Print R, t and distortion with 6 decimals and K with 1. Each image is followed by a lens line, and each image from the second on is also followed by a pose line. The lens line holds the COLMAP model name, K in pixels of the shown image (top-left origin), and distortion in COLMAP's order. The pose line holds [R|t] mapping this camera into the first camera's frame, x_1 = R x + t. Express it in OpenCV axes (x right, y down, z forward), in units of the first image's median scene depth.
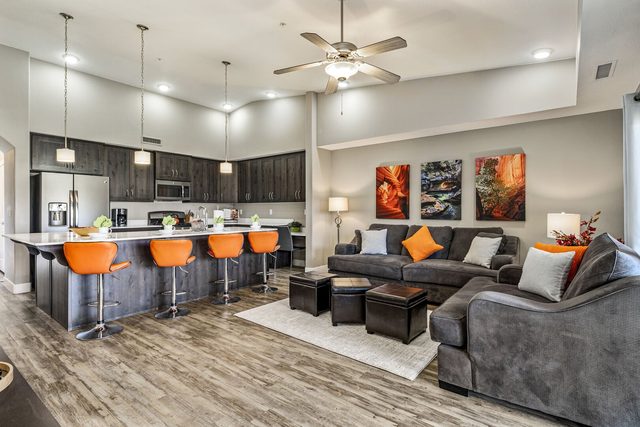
lens RADIAL K [[314.1, 0, 317.5], [0, 314.1, 215.1], [0, 0, 1]] dist [0.002823, -0.005118]
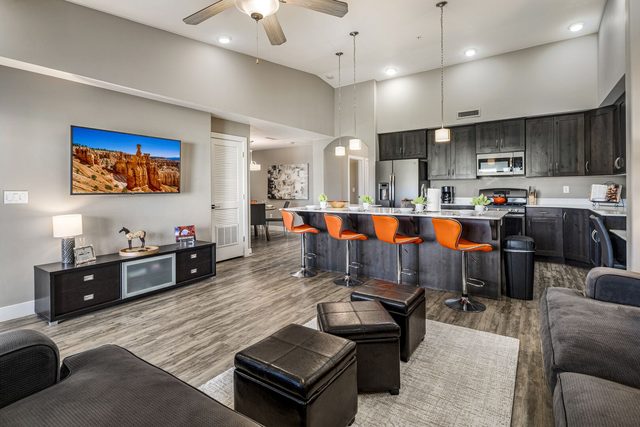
lens RADIAL K [[314.1, 0, 322.3], [0, 314.1, 186.8], [0, 0, 1]] dist [0.002823, -0.005118]
pose [[0.065906, -0.008560, -0.997789, 0.537479], [-0.005986, 0.999942, -0.008974, -0.009867], [0.997808, 0.006564, 0.065851, 0.703010]]
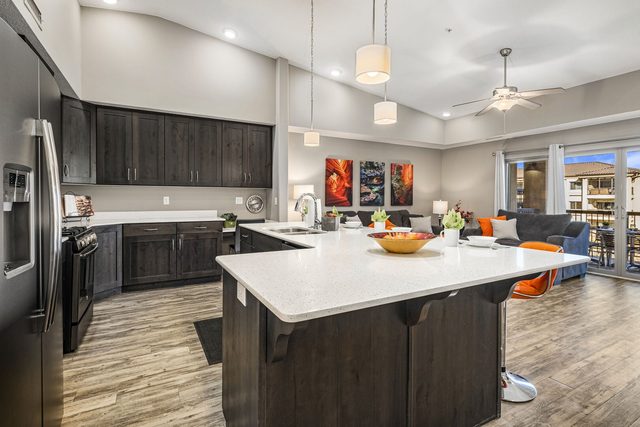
lens RADIAL K [[314.1, 0, 319.0], [0, 314.1, 198.9], [0, 0, 1]] dist [0.002823, -0.005118]
pose [[0.398265, 0.001493, 0.917269, -1.029670], [0.010460, 0.999926, -0.006169, -0.010162], [-0.917211, 0.012052, 0.398220, 0.770280]]
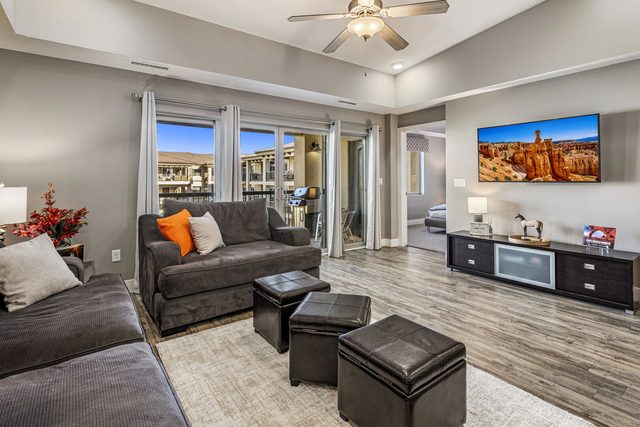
lens RADIAL K [[314.1, 0, 318.1], [0, 314.1, 179.0], [0, 0, 1]] dist [0.002823, -0.005118]
pose [[-0.962307, 0.004493, 0.271927, -0.022100], [0.008428, 0.999876, 0.013307, -0.021126], [-0.271834, 0.015097, -0.962226, 1.222105]]
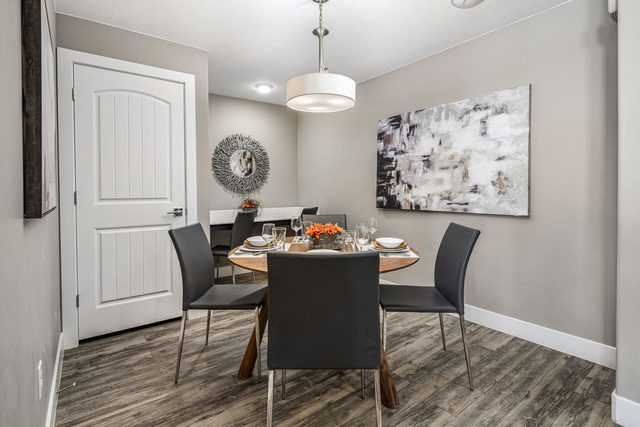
lens RADIAL K [[314.1, 0, 322.0], [0, 314.1, 196.2], [0, 0, 1]] dist [0.002823, -0.005118]
pose [[-0.254519, 0.021702, -0.966824, -0.788621], [-0.007064, 0.999680, 0.024299, 0.005444], [0.967042, 0.013015, -0.254285, 0.544375]]
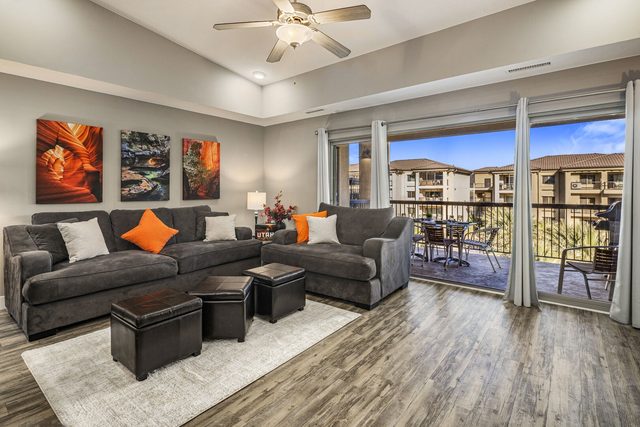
lens RADIAL K [[314.1, 0, 322.6], [0, 314.1, 187.6], [0, 0, 1]] dist [0.002823, -0.005118]
pose [[0.002084, 0.008326, 0.999963, -0.525915], [0.018579, 0.999792, -0.008363, -0.006796], [-0.999825, 0.018596, 0.001929, 0.586511]]
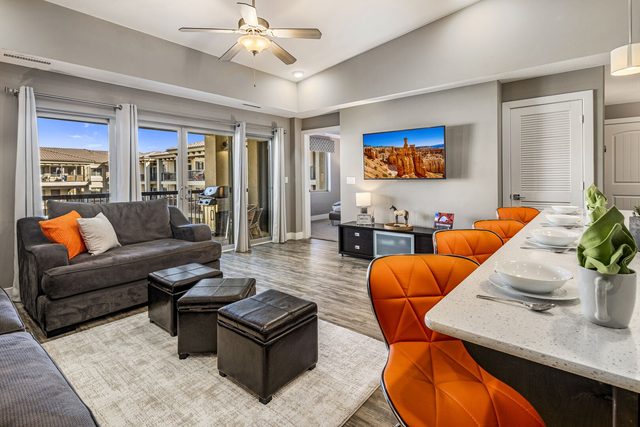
lens RADIAL K [[314.1, 0, 319.6], [0, 314.1, 182.8], [0, 0, 1]] dist [0.002823, -0.005118]
pose [[-0.999544, 0.012043, 0.027677, -0.103762], [0.012945, 0.999383, 0.032654, -0.022533], [-0.027267, 0.032998, -0.999083, 1.298587]]
